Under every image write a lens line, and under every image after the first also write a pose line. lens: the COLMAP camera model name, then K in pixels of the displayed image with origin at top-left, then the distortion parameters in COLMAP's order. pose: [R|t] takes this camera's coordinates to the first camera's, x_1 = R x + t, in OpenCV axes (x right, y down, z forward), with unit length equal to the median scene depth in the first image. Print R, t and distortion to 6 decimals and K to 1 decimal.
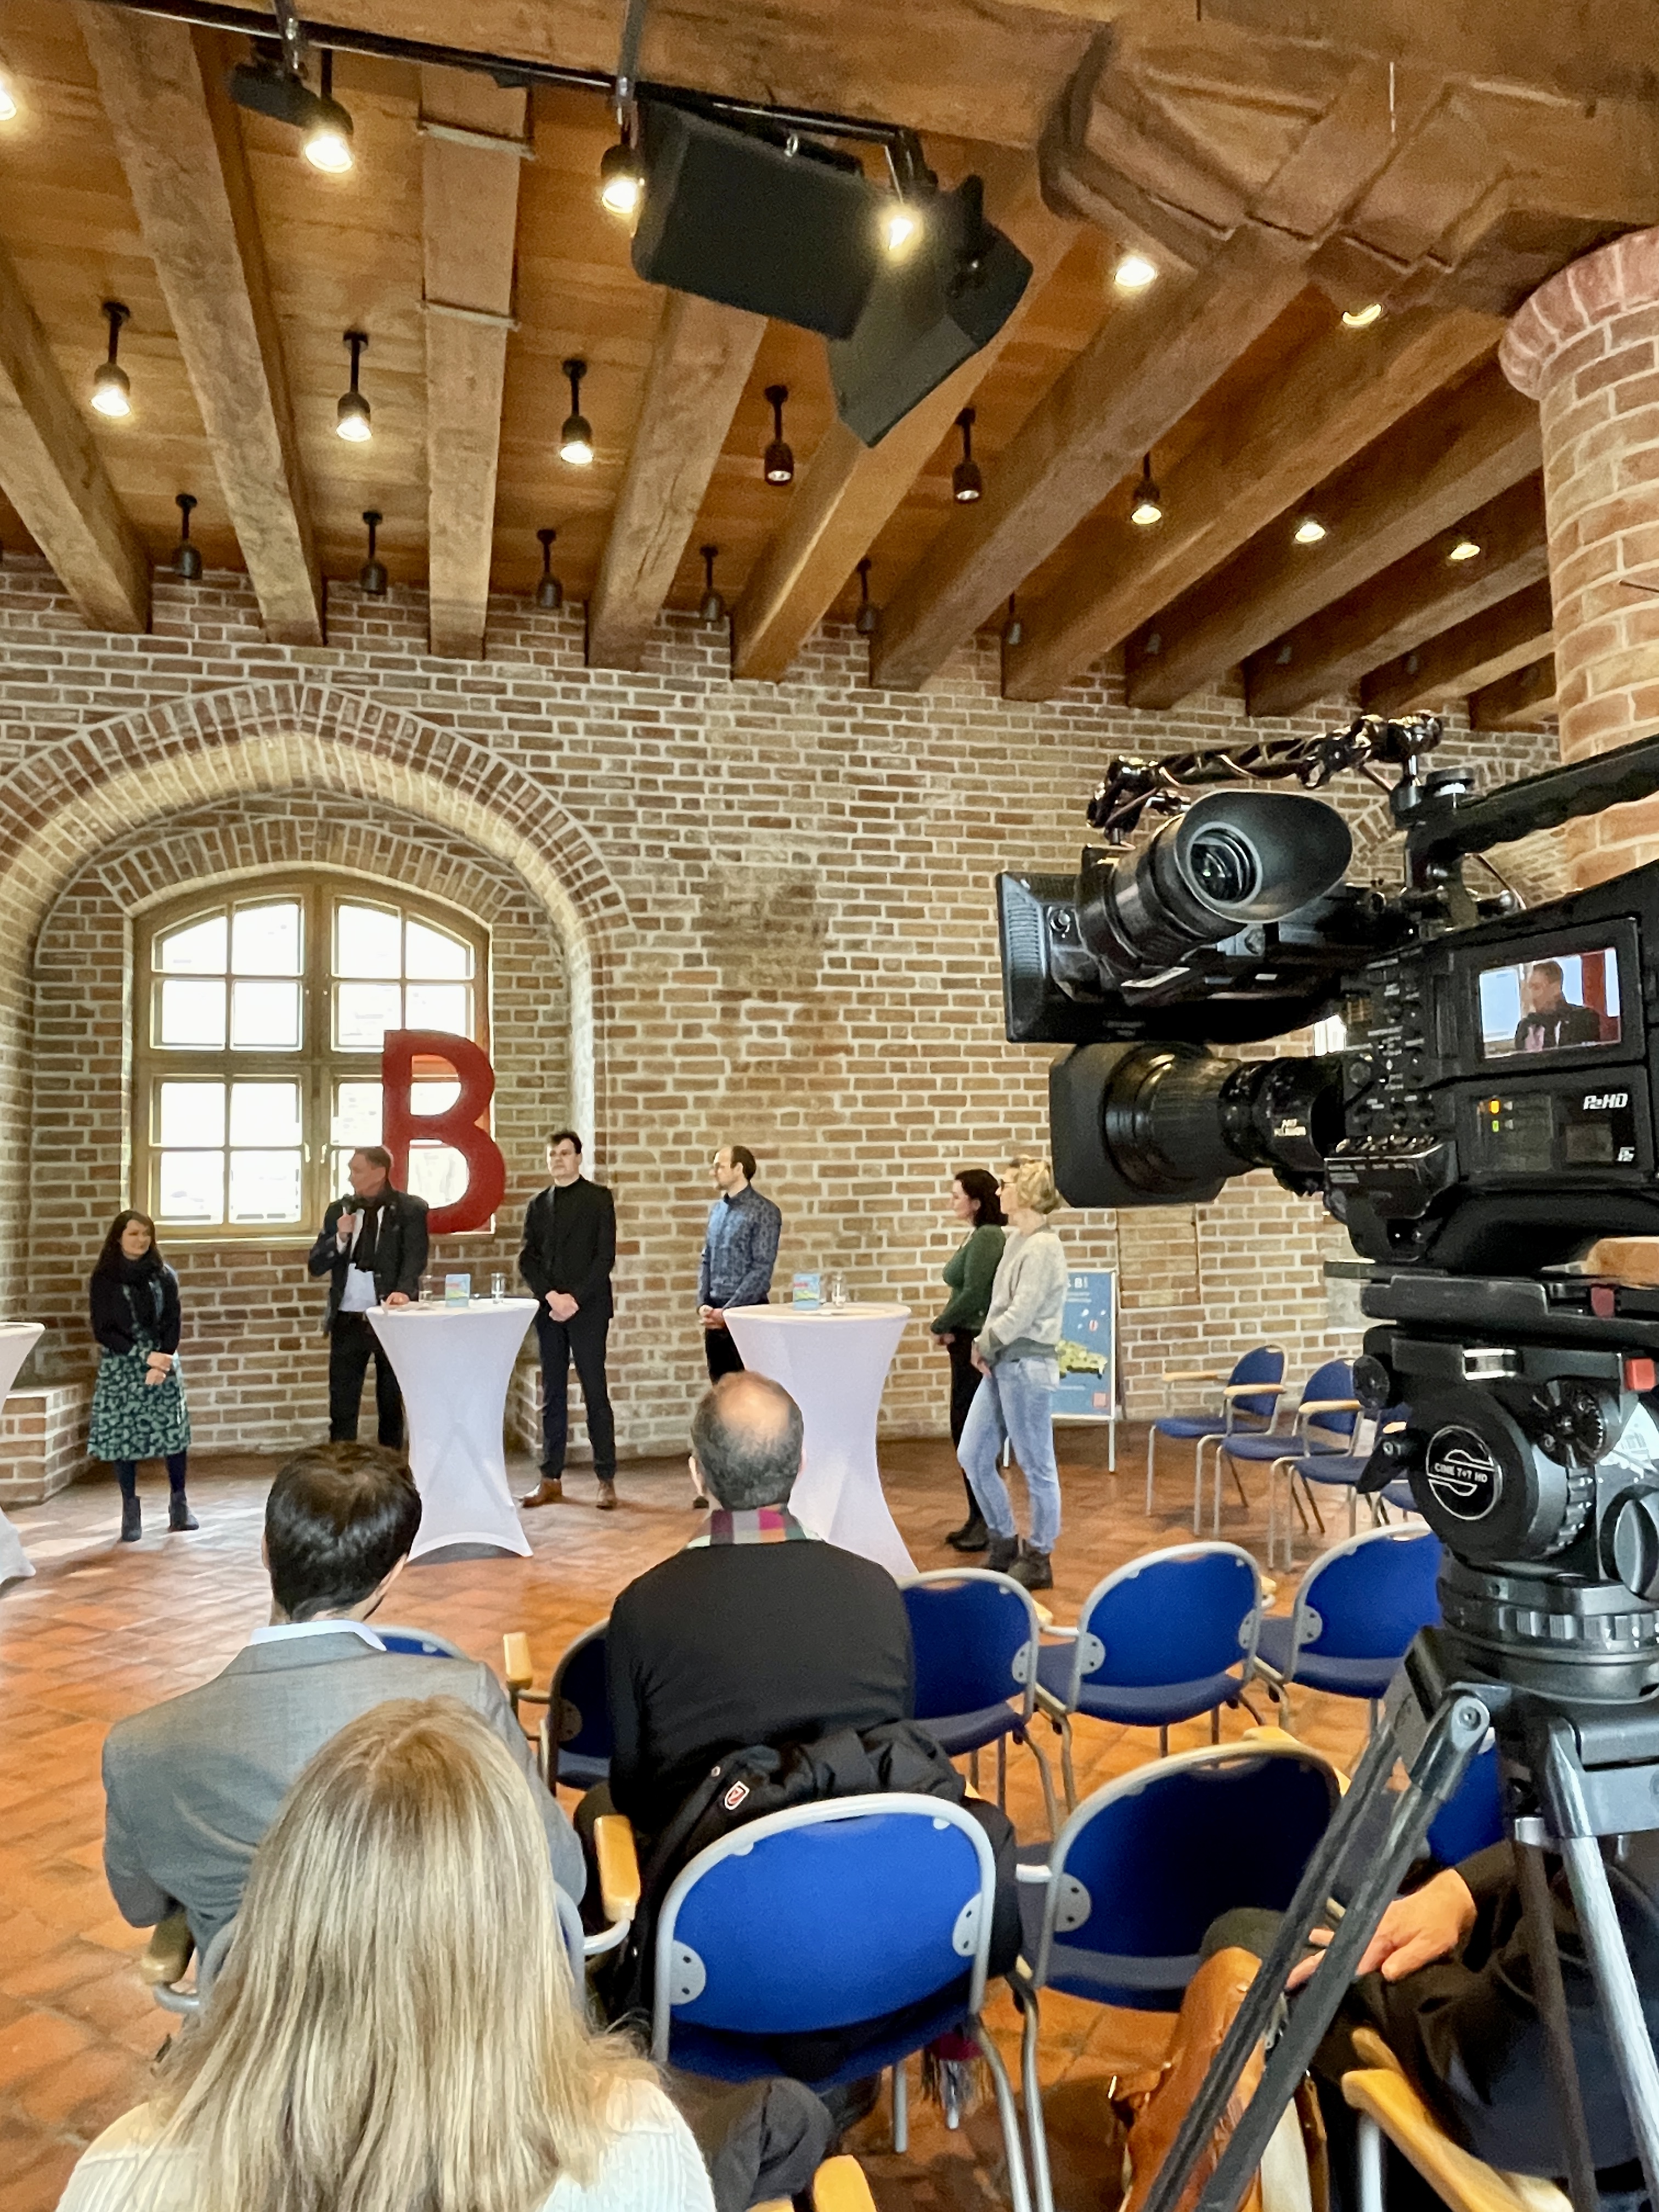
lens RADIAL K [[1424.5, 0, 826.3], [0, 1424.5, 1113.1], [0, 0, 1]] dist [0.001680, -0.008399]
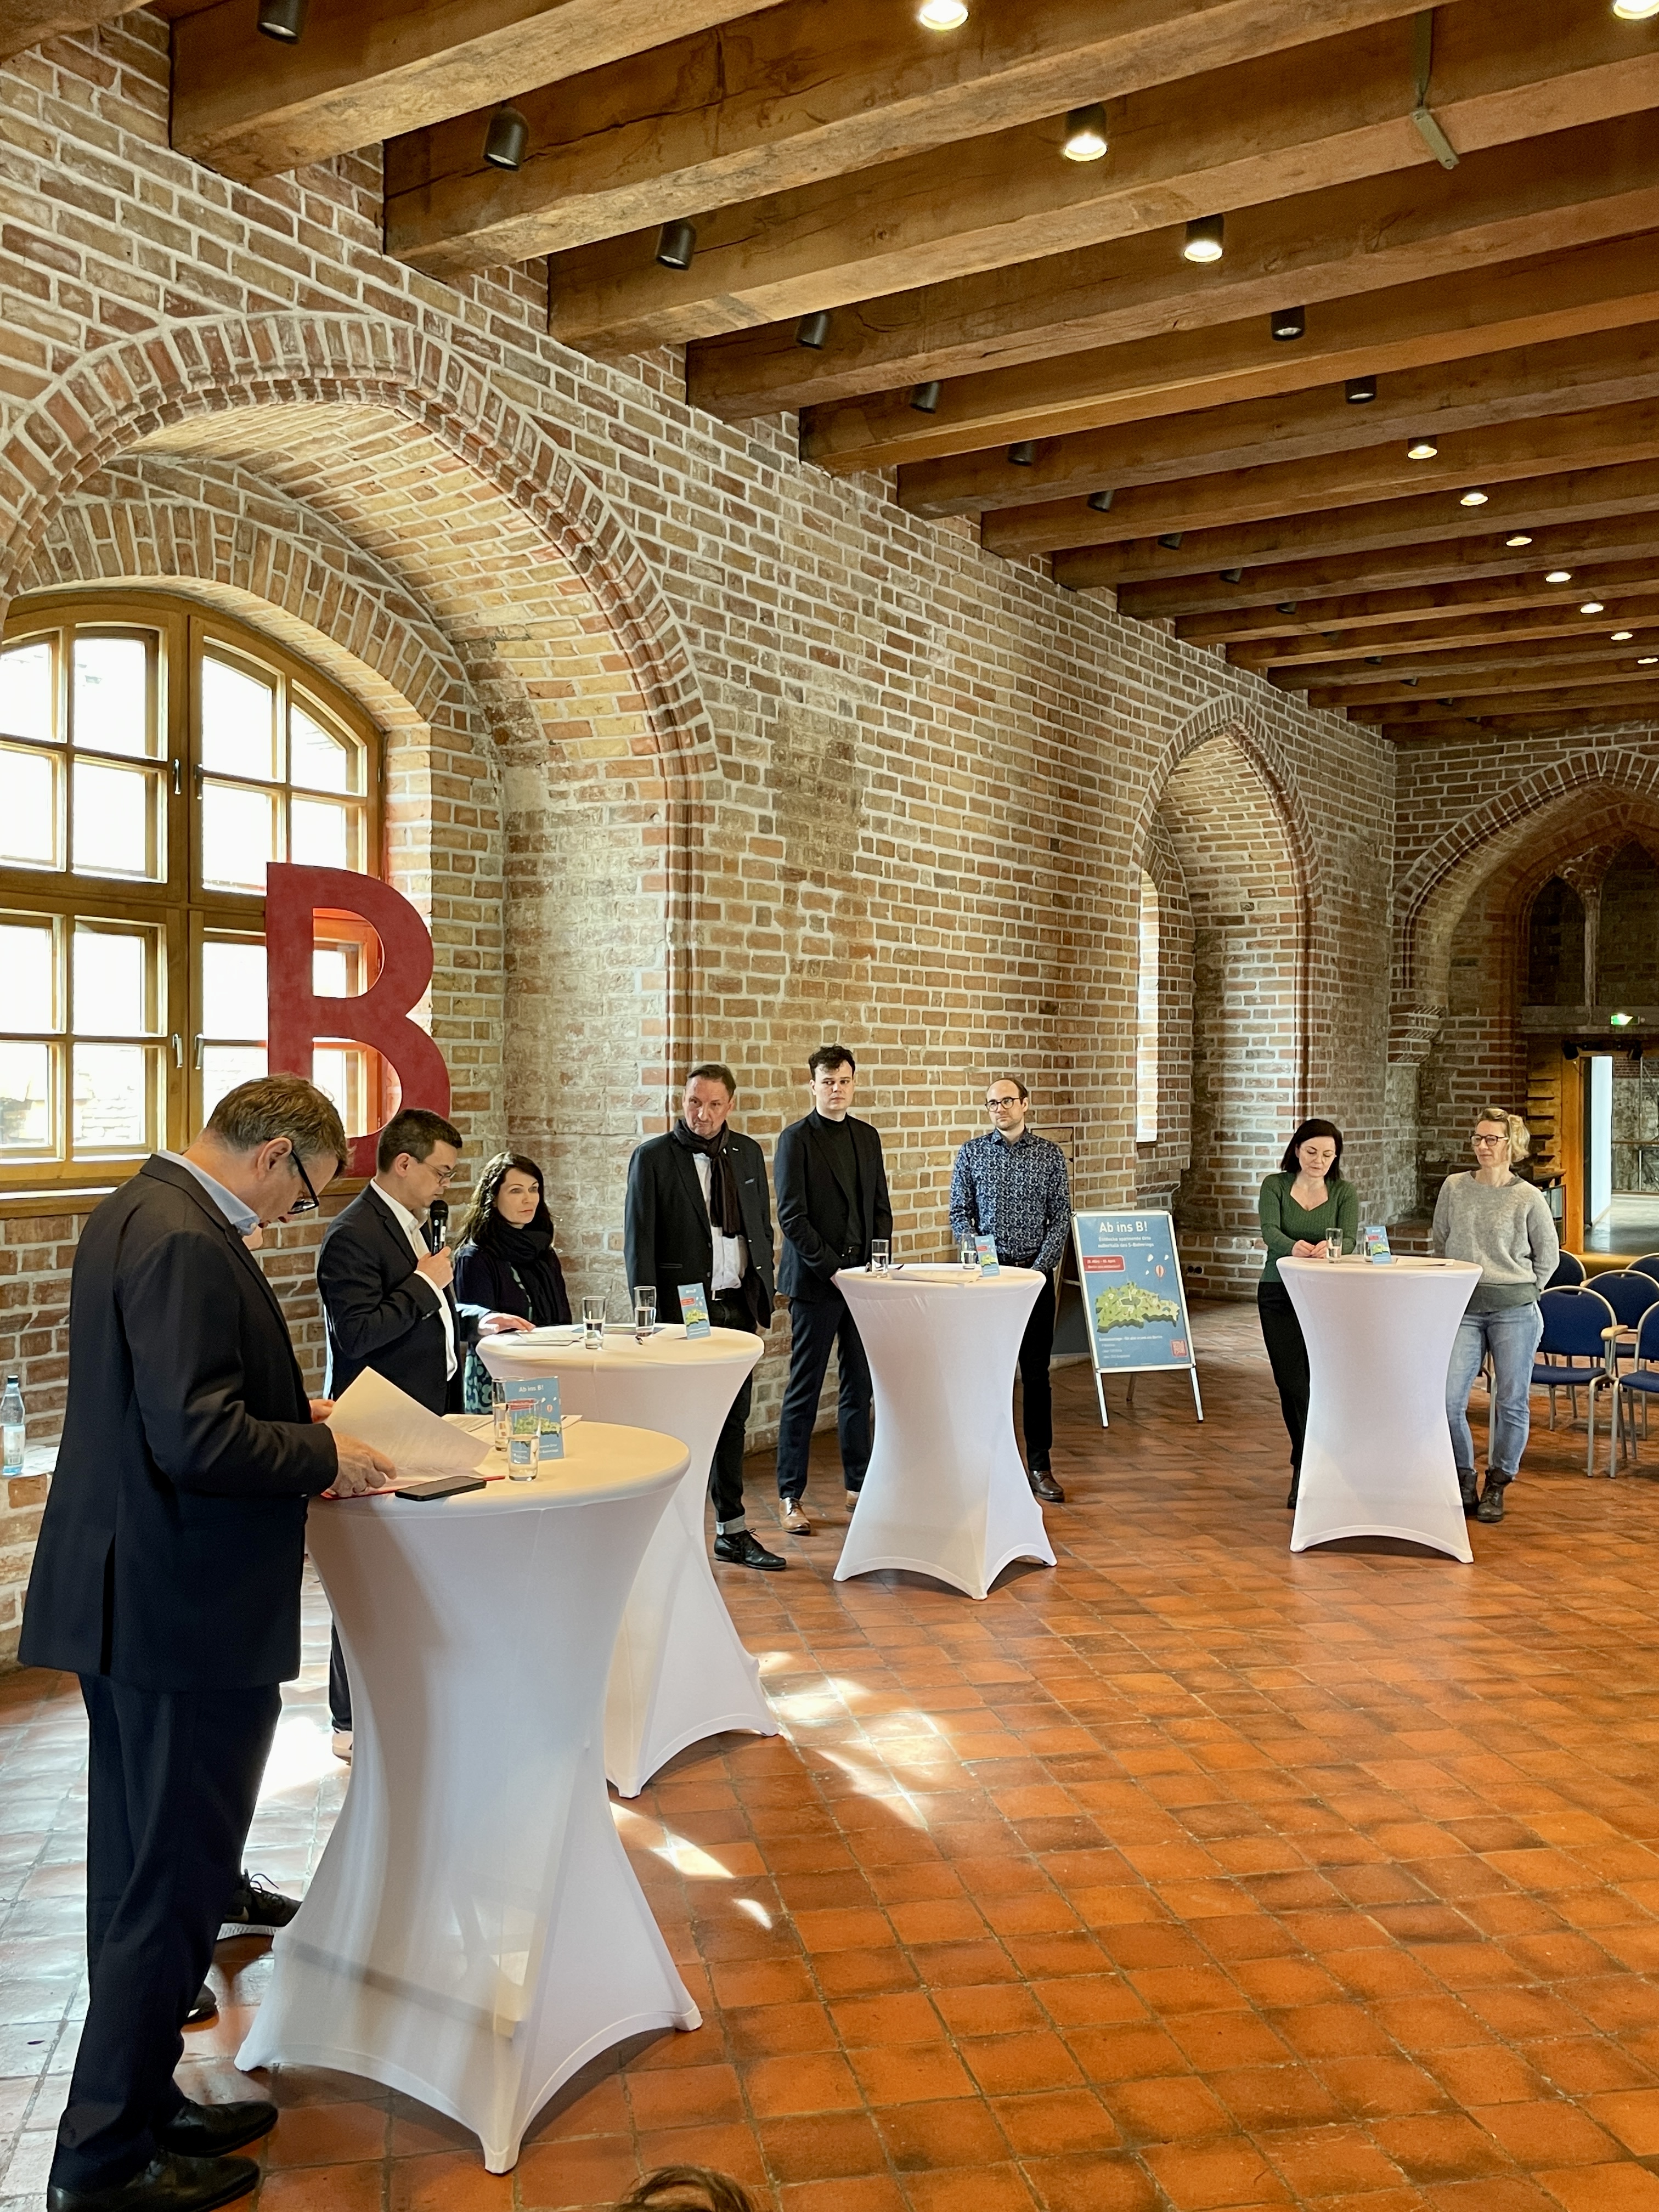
lens RADIAL K [[1937.4, 0, 838.9], [0, 1937.4, 1125.8], [0, 0, 1]] dist [0.064812, -0.060516]
pose [[0.743849, 0.010215, 0.668270, -0.759863], [-0.059940, 0.996874, 0.051481, -0.000763], [-0.665654, -0.078350, 0.742136, 0.175929]]
